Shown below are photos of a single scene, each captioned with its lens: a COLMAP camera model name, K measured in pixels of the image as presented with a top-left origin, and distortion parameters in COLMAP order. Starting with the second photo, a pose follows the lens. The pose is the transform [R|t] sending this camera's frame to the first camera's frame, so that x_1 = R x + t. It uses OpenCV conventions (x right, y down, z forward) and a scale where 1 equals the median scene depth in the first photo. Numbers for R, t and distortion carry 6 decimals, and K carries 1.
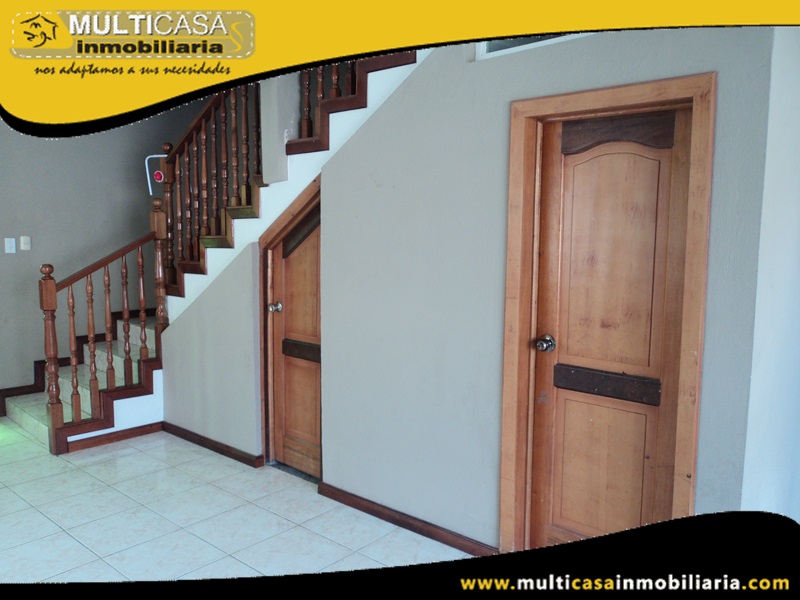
lens RADIAL K [[626.4, 0, 400.0], [0, 626.4, 300.0], [0, 0, 1]] dist [-0.043891, 0.000564]
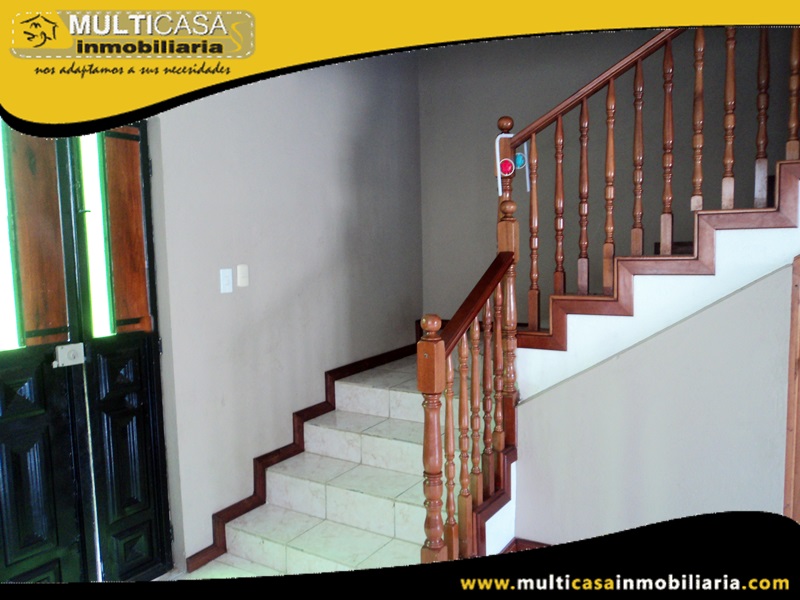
lens RADIAL K [[626.4, 0, 400.0], [0, 626.4, 300.0], [0, 0, 1]] dist [-0.043891, 0.000564]
pose [[0.983407, -0.048840, 0.174713, -0.627310], [0.049940, 0.998750, -0.001901, -0.064932], [-0.174402, 0.010594, 0.984617, 0.382311]]
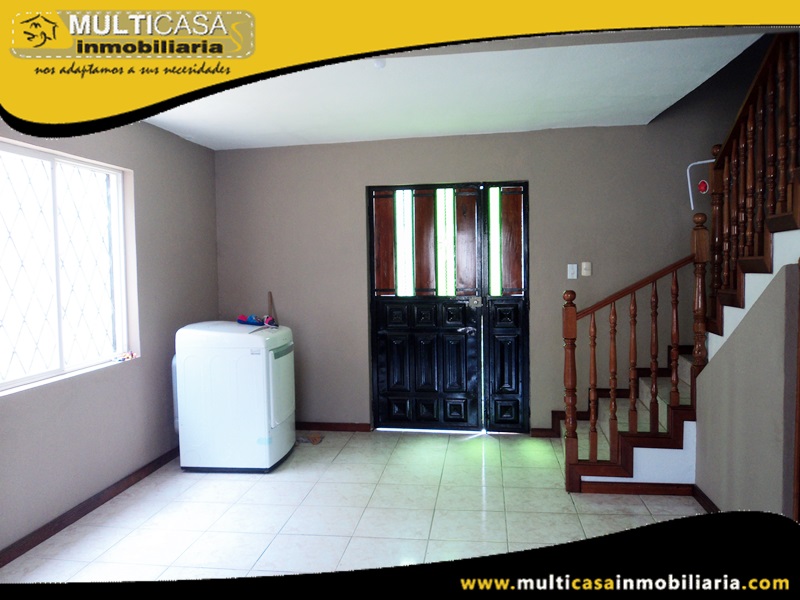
lens RADIAL K [[626.4, 0, 400.0], [0, 626.4, 300.0], [0, 0, 1]] dist [-0.043891, 0.000564]
pose [[0.536042, 0.028476, -0.843711, 0.093212], [-0.063988, 0.997926, -0.006973, -0.017591], [0.841763, 0.057725, 0.536752, 0.230722]]
